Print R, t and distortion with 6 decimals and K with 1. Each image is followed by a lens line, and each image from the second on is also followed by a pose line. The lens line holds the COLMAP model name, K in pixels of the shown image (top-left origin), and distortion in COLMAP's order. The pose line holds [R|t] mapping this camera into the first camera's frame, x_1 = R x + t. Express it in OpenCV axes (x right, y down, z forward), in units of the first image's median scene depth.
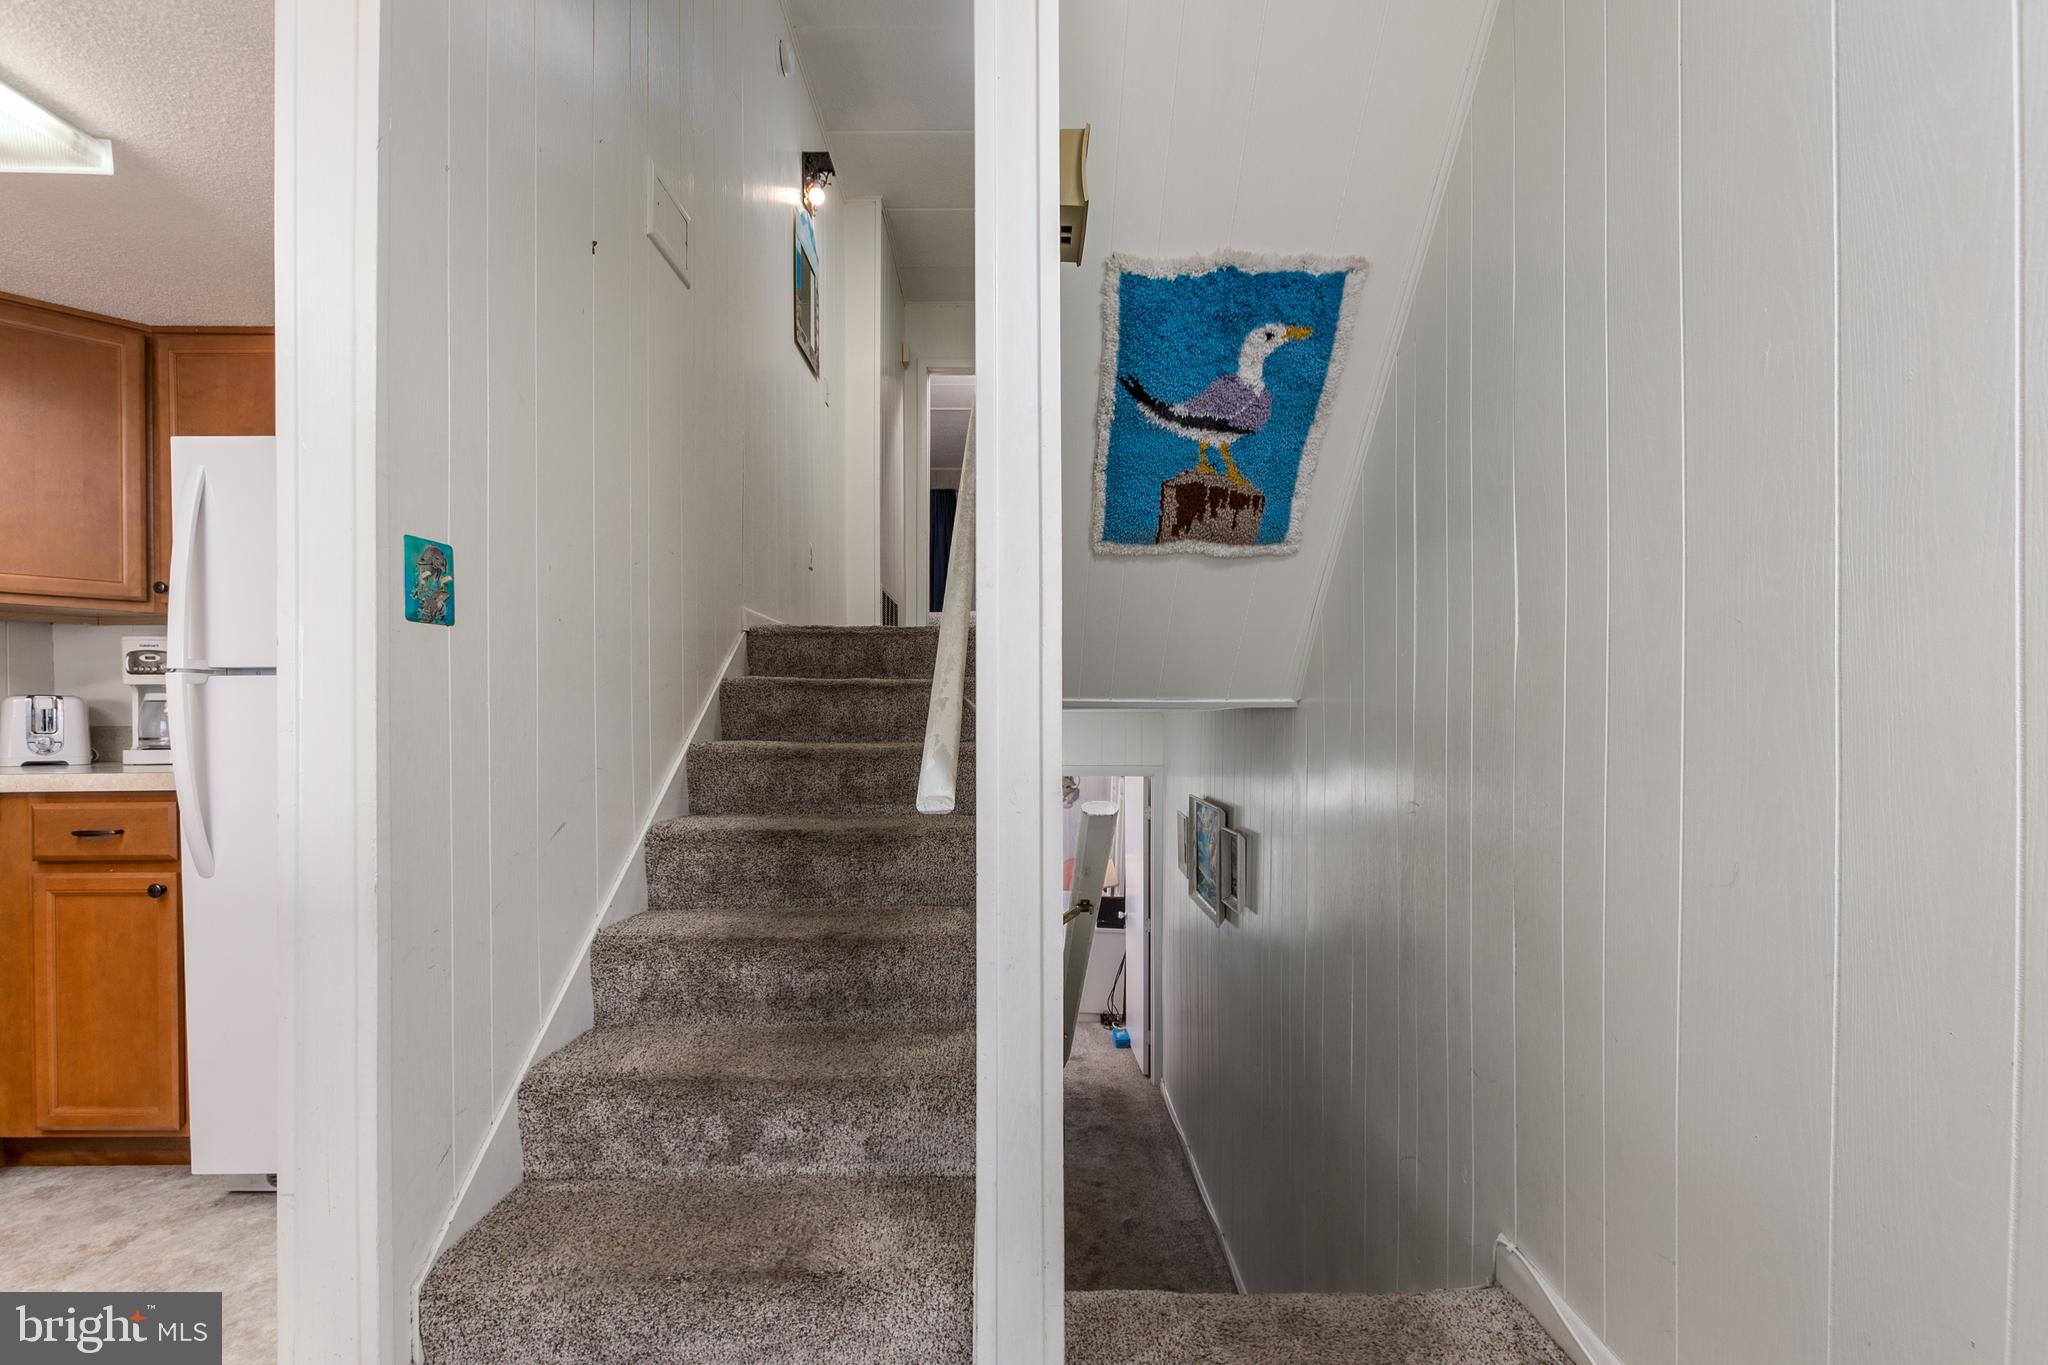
lens RADIAL K [[876.9, 0, 1031.4], [0, 876.9, 729.7], [0, 0, 1]] dist [-0.000001, -0.002935]
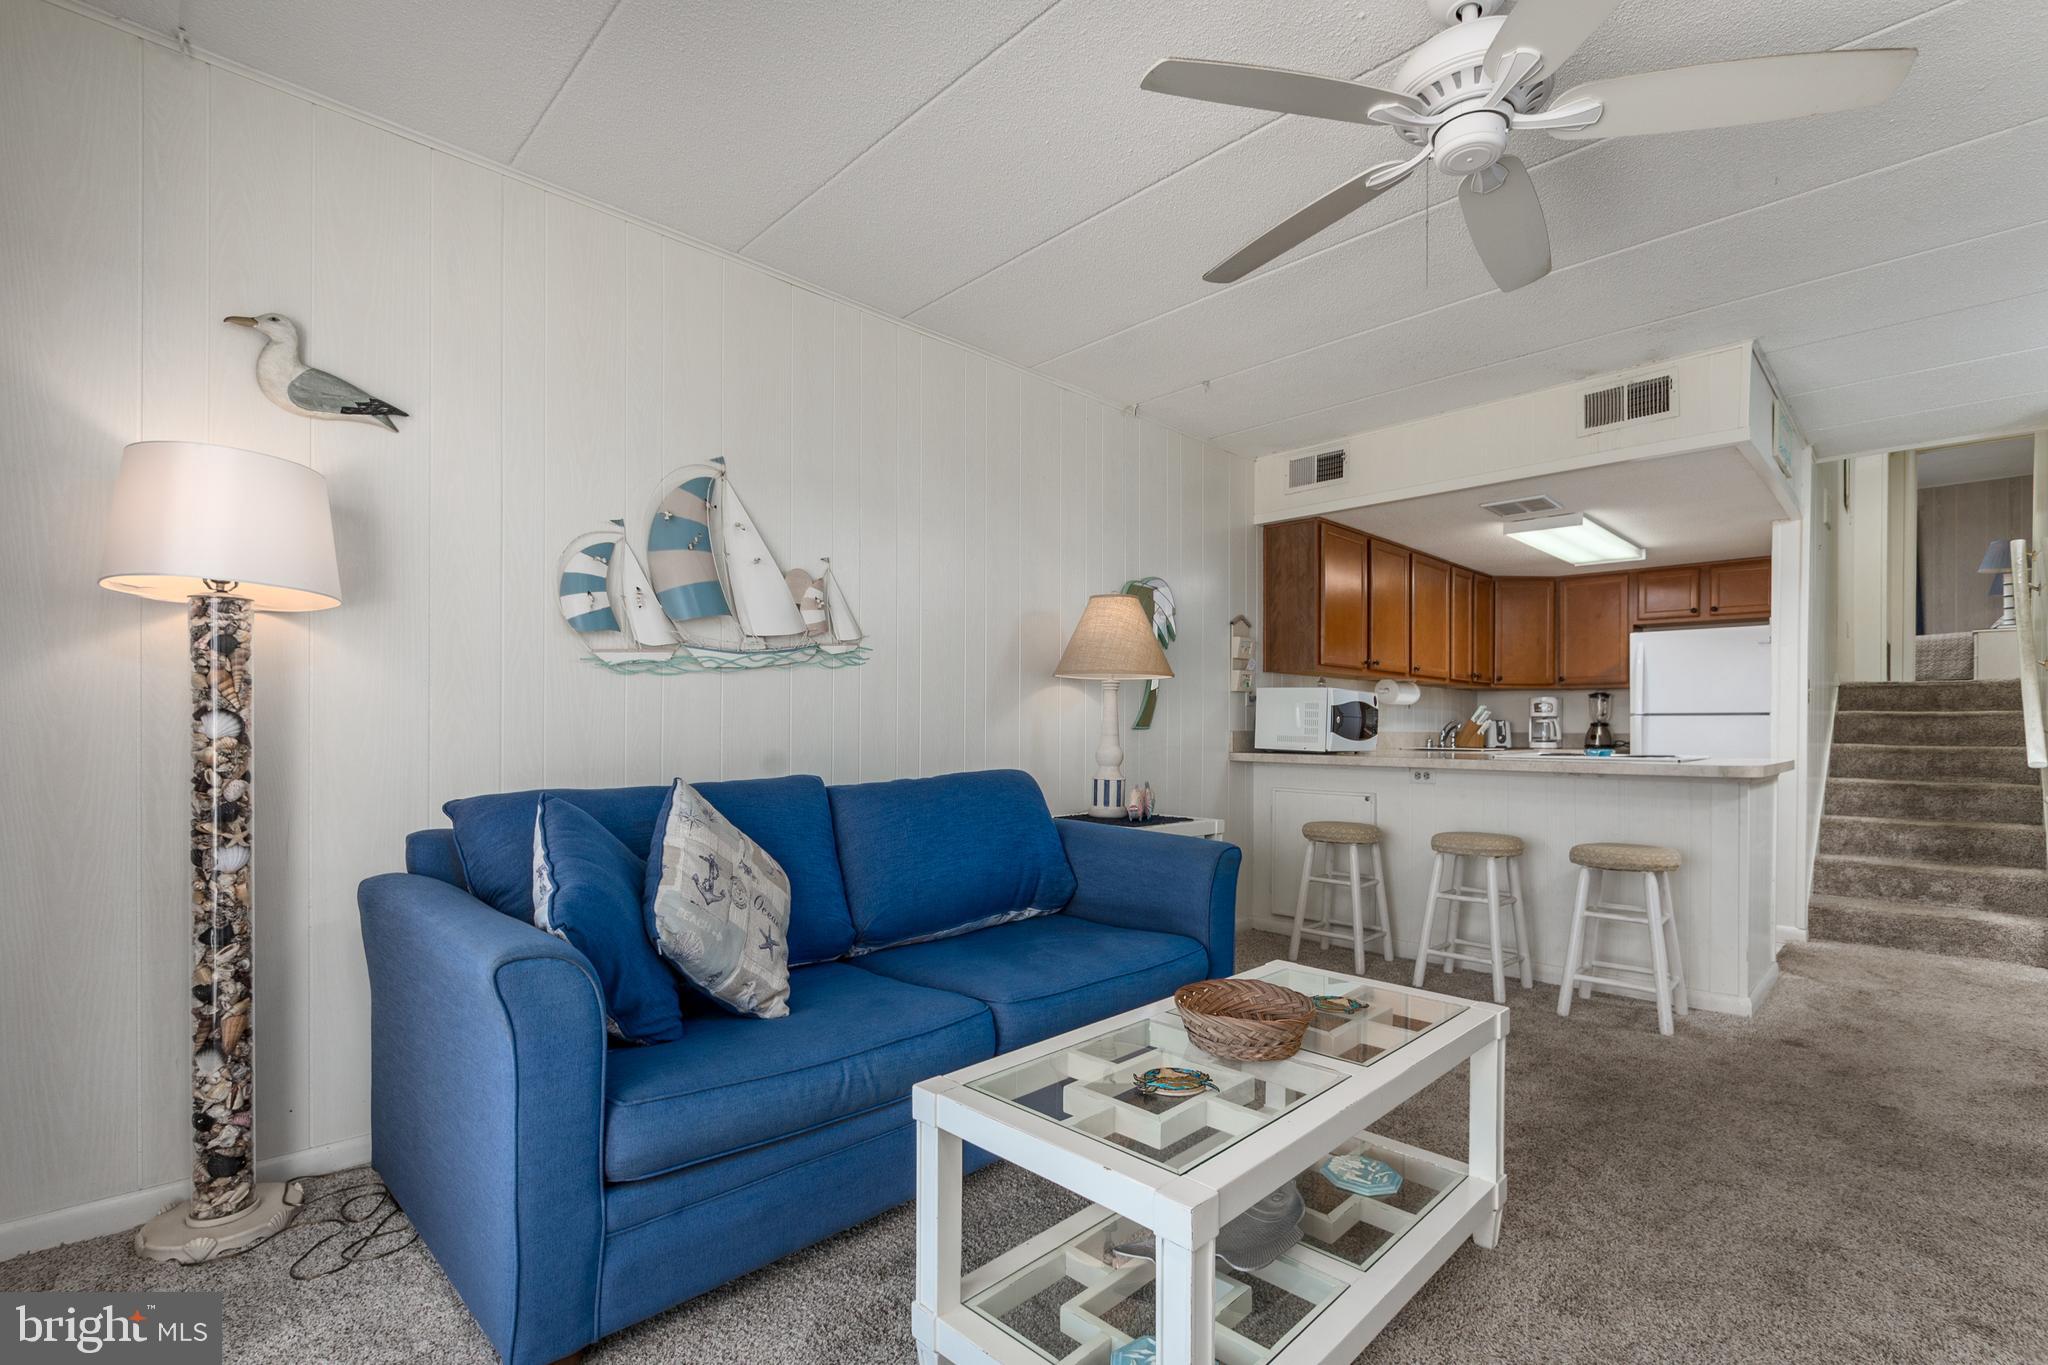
lens RADIAL K [[938.1, 0, 1034.1], [0, 938.1, 727.0], [0, 0, 1]] dist [-0.000089, -0.000192]
pose [[0.707030, 0.006112, -0.707157, -0.163703], [-0.014327, 0.999881, -0.005682, 0.016591], [0.707038, 0.014148, 0.707034, -2.234726]]
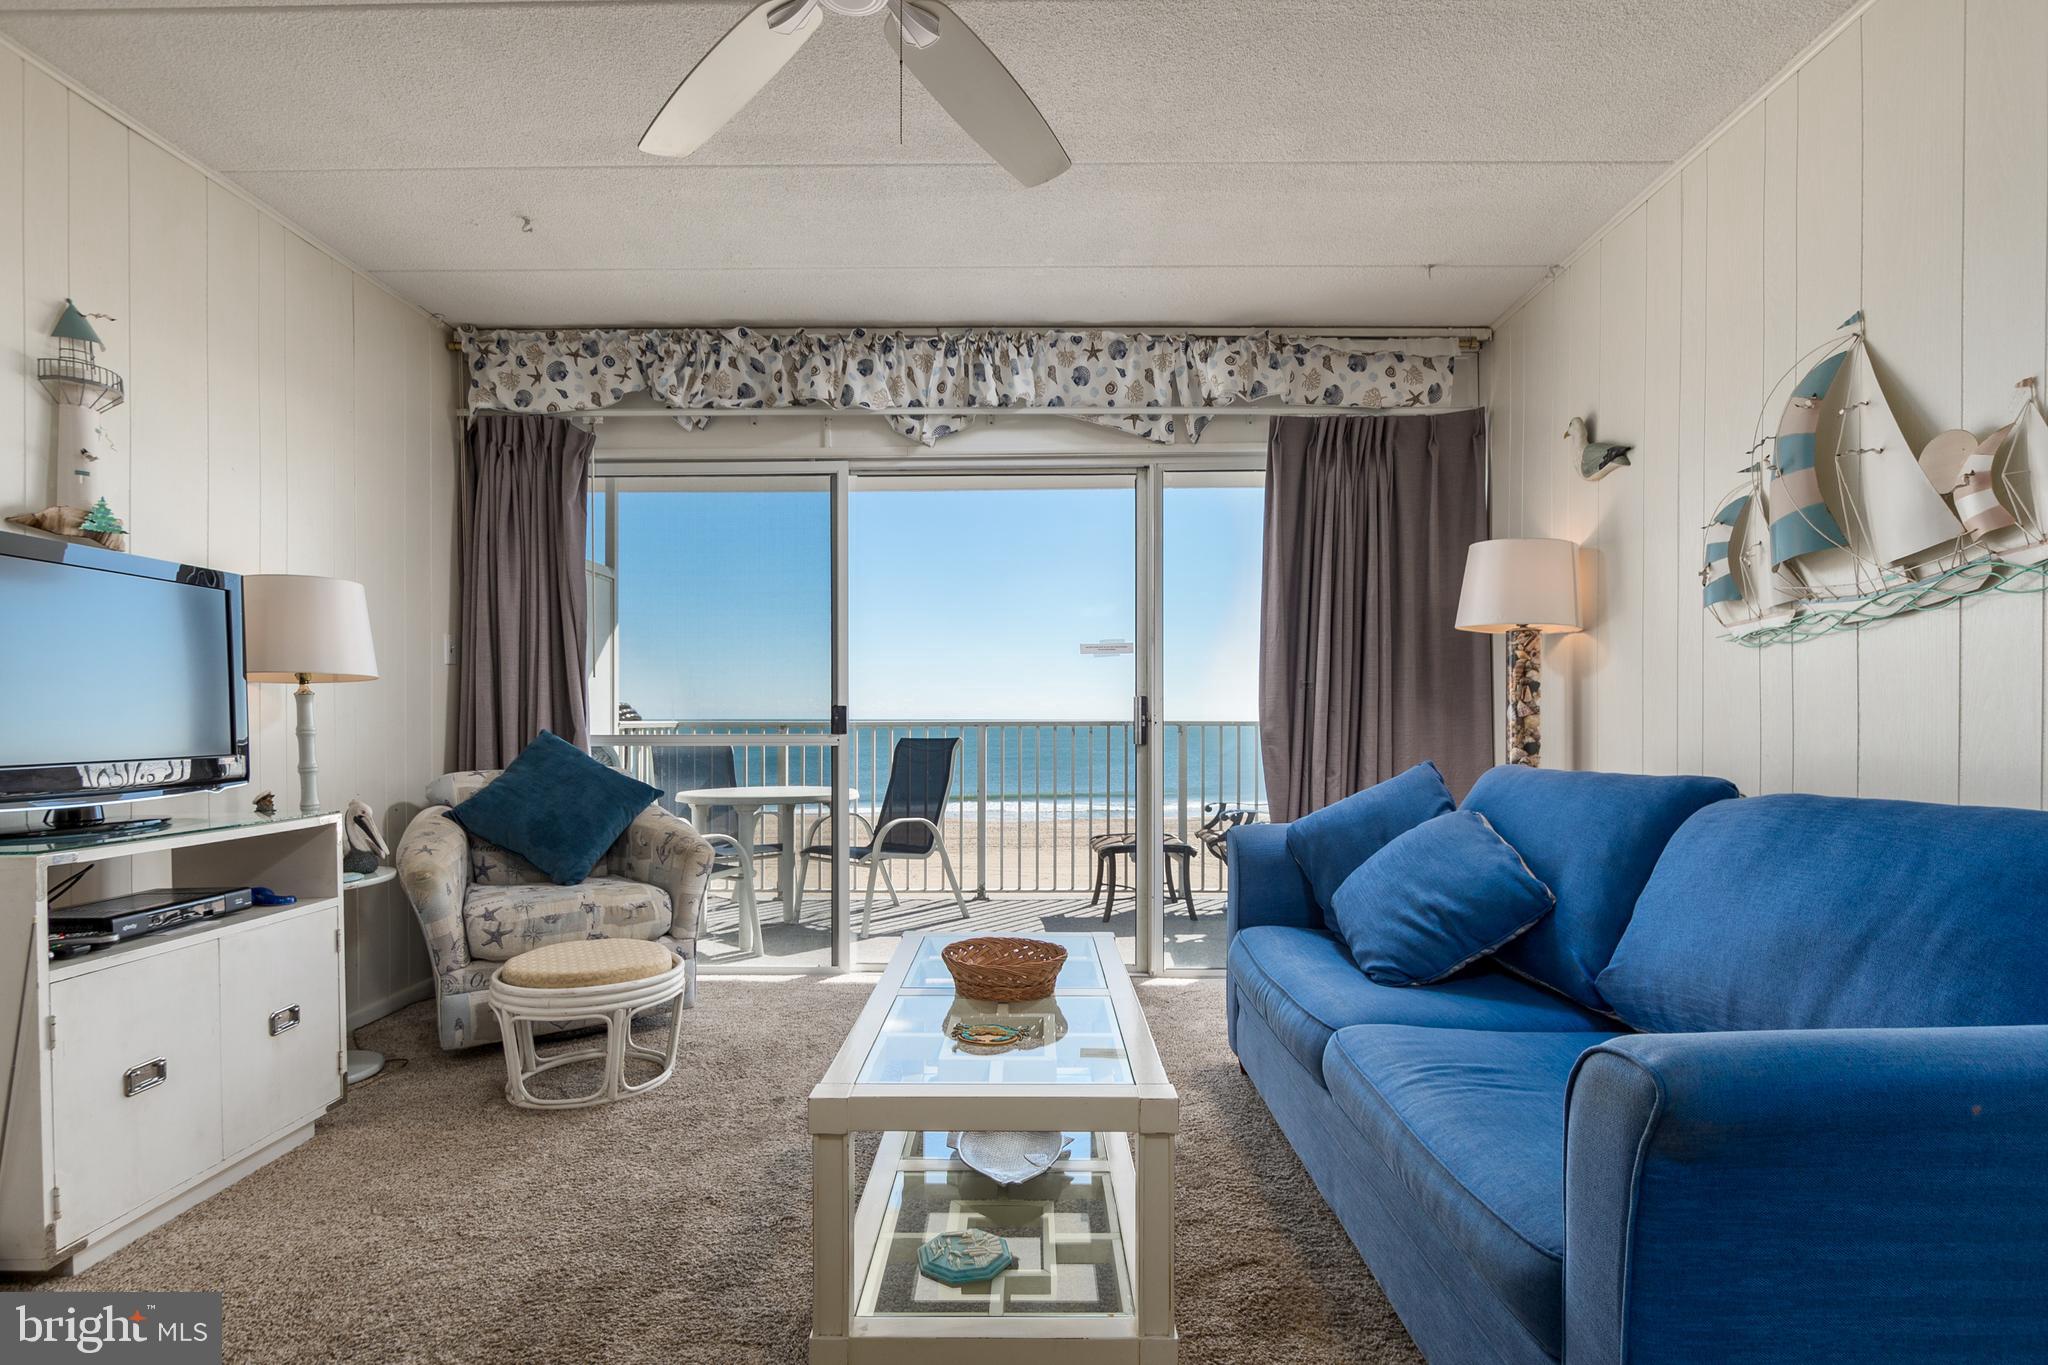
lens RADIAL K [[1027.0, 0, 1015.2], [0, 1027.0, 723.7], [0, 0, 1]] dist [0.000634, -0.001102]
pose [[-0.999619, -0.000318, 0.027601, -0.630263], [0.000142, 0.999861, 0.016679, 0.011912], [-0.027602, 0.016677, -0.999480, -0.618600]]
